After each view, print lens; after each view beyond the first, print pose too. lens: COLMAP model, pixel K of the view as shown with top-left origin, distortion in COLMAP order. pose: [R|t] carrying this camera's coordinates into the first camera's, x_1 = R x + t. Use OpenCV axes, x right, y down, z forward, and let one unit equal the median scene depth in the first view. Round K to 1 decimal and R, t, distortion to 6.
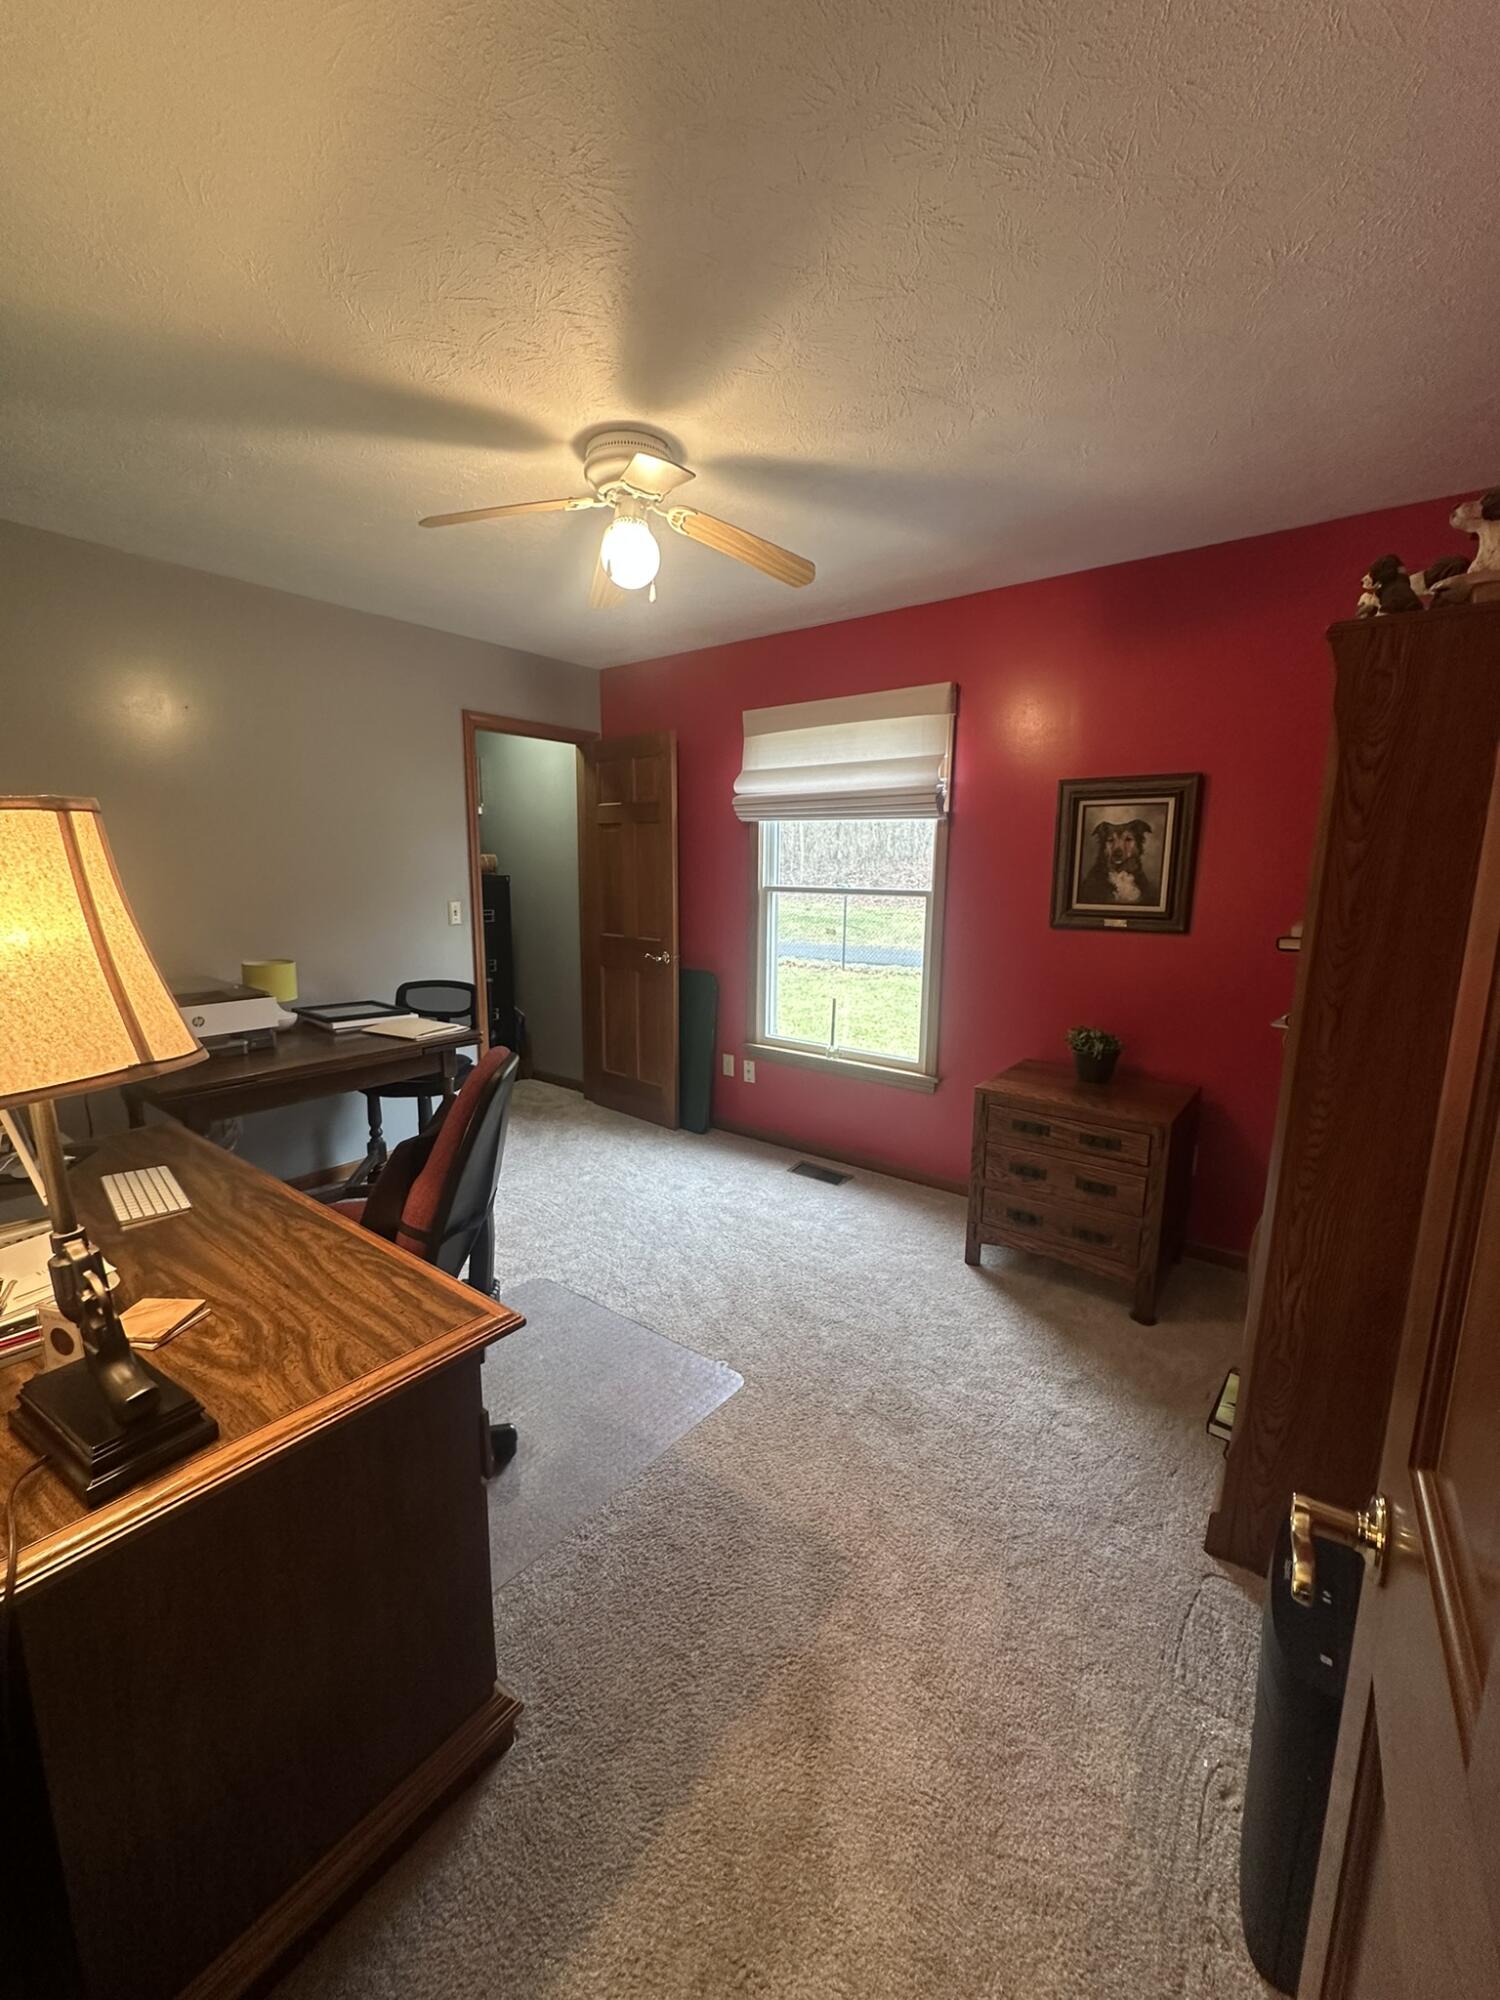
lens RADIAL K [[796.7, 0, 754.0], [0, 796.7, 998.7], [0, 0, 1]] dist [-0.003639, 0.000413]
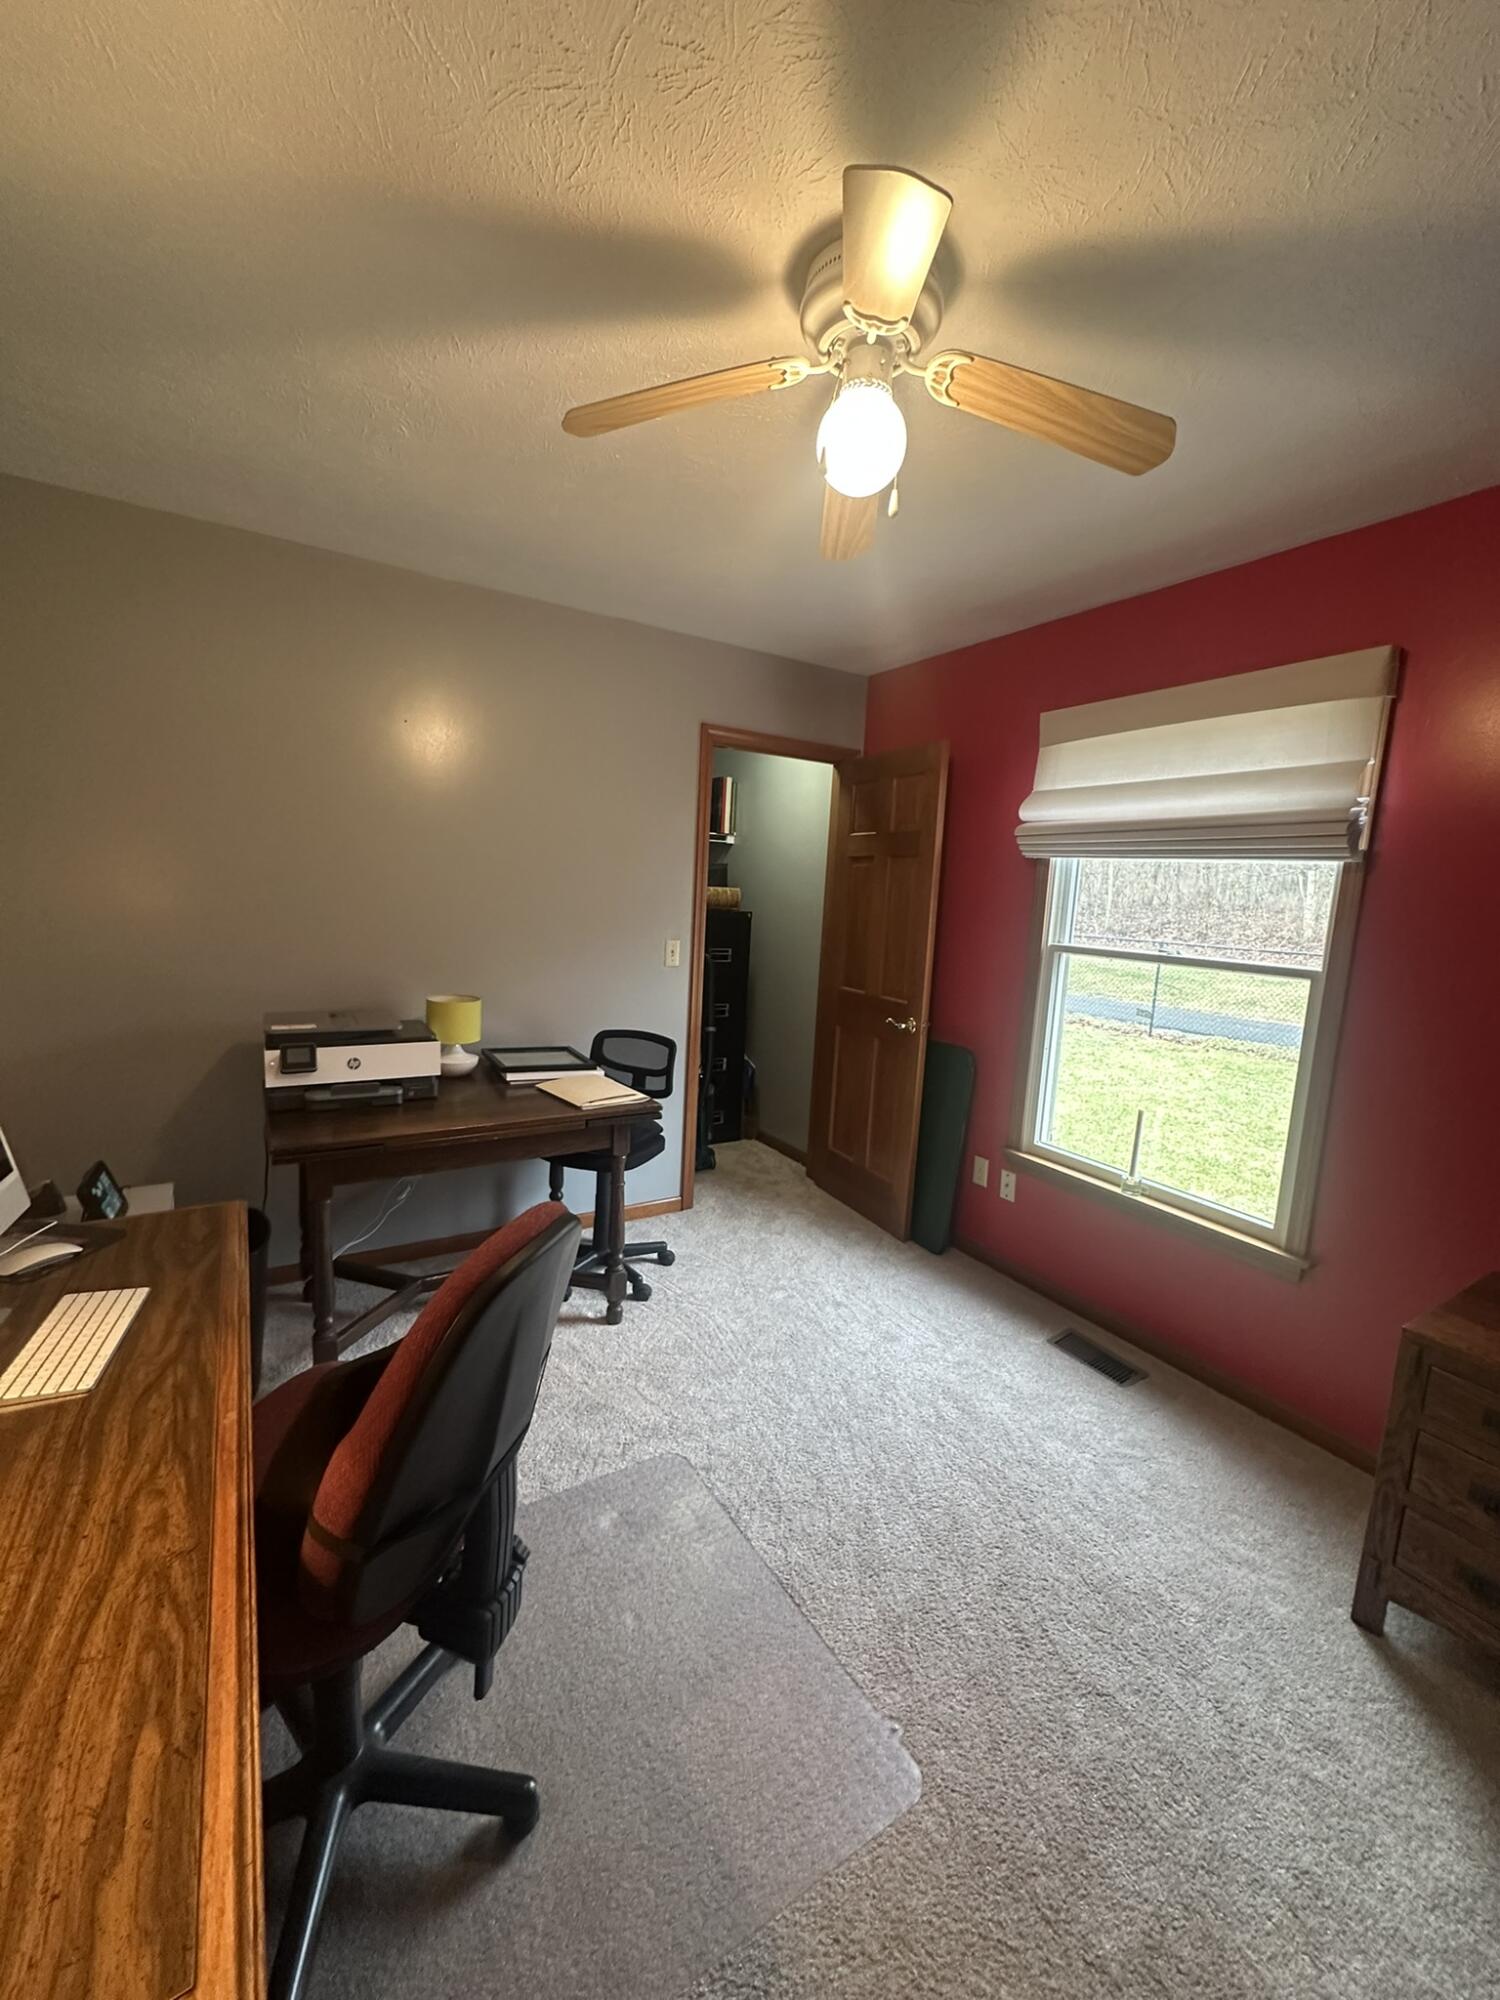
lens RADIAL K [[810.4, 0, 746.7], [0, 810.4, 1001.7], [0, 0, 1]] dist [-0.003417, -0.000104]
pose [[0.935468, 0.085823, -0.342832, 0.012589], [-0.100274, 0.994655, -0.024616, -0.044813], [0.338887, 0.057405, 0.939074, 0.212632]]
